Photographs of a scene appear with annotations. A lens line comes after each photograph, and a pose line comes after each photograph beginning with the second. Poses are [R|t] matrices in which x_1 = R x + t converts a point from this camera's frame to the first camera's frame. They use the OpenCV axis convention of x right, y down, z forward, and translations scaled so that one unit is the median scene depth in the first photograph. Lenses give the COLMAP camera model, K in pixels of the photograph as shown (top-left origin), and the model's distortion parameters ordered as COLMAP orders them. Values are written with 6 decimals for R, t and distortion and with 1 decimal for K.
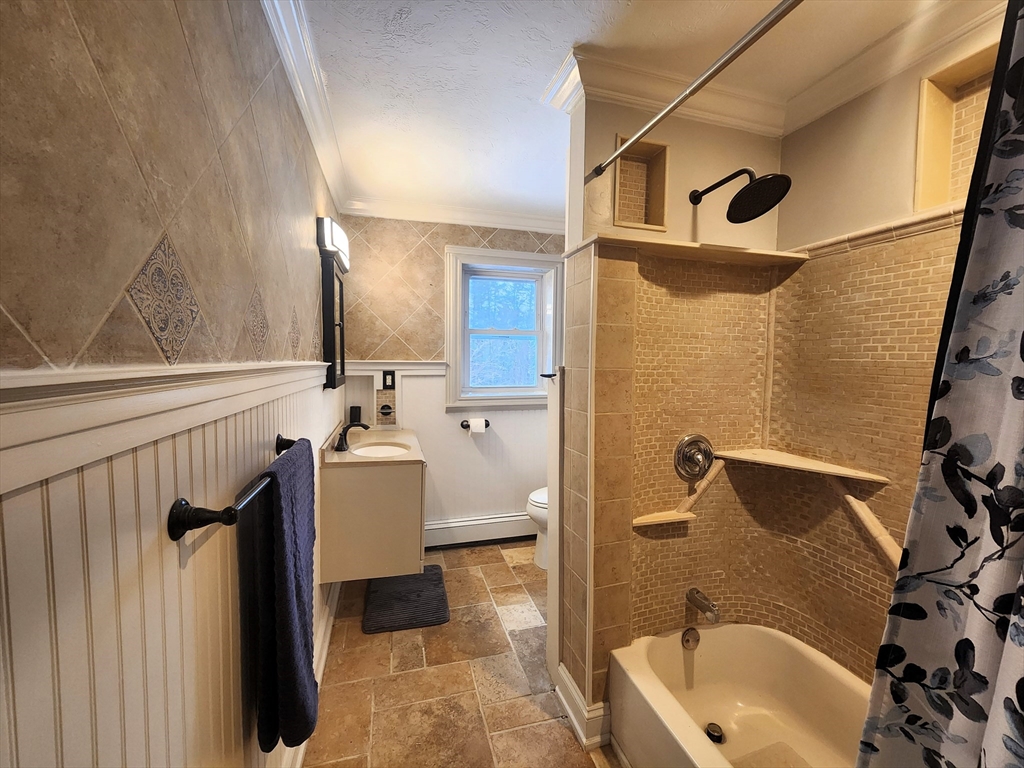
lens RADIAL K [[434.1, 0, 508.6], [0, 434.1, 381.9], [0, 0, 1]] dist [-0.001670, -0.000282]
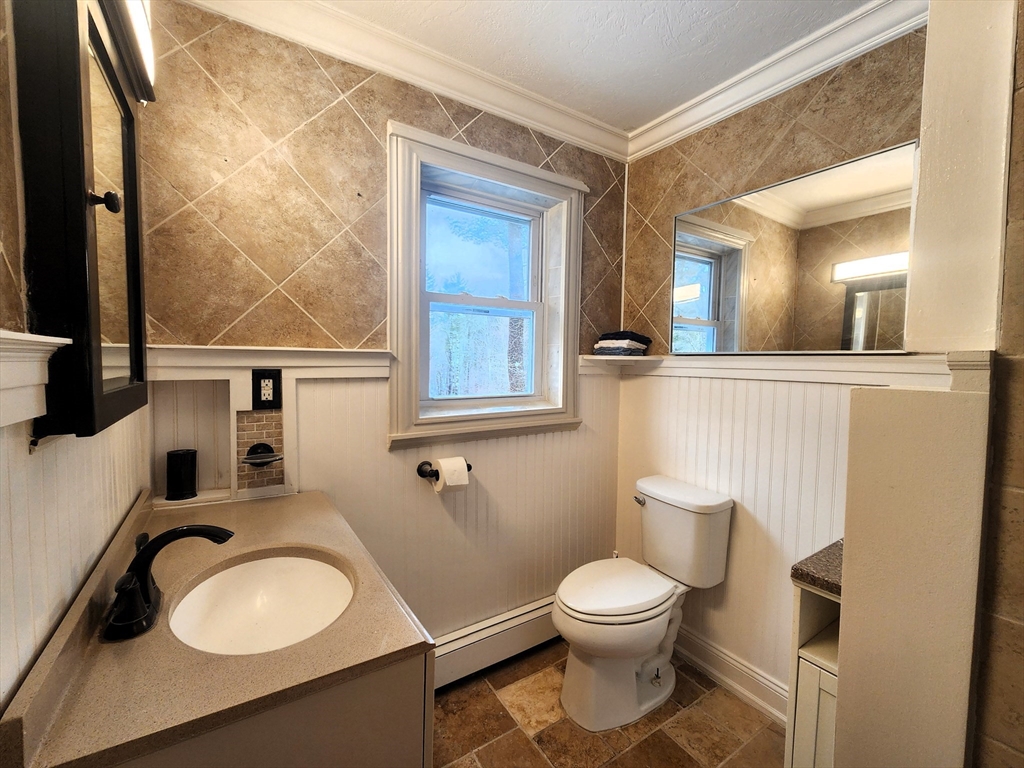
lens RADIAL K [[434.1, 0, 508.6], [0, 434.1, 381.9], [0, 0, 1]] dist [-0.001670, -0.000282]
pose [[0.953101, -0.012345, 0.302400, -0.169641], [0.012365, 0.999922, 0.001846, -0.009951], [-0.302399, 0.001980, 0.953179, 0.481855]]
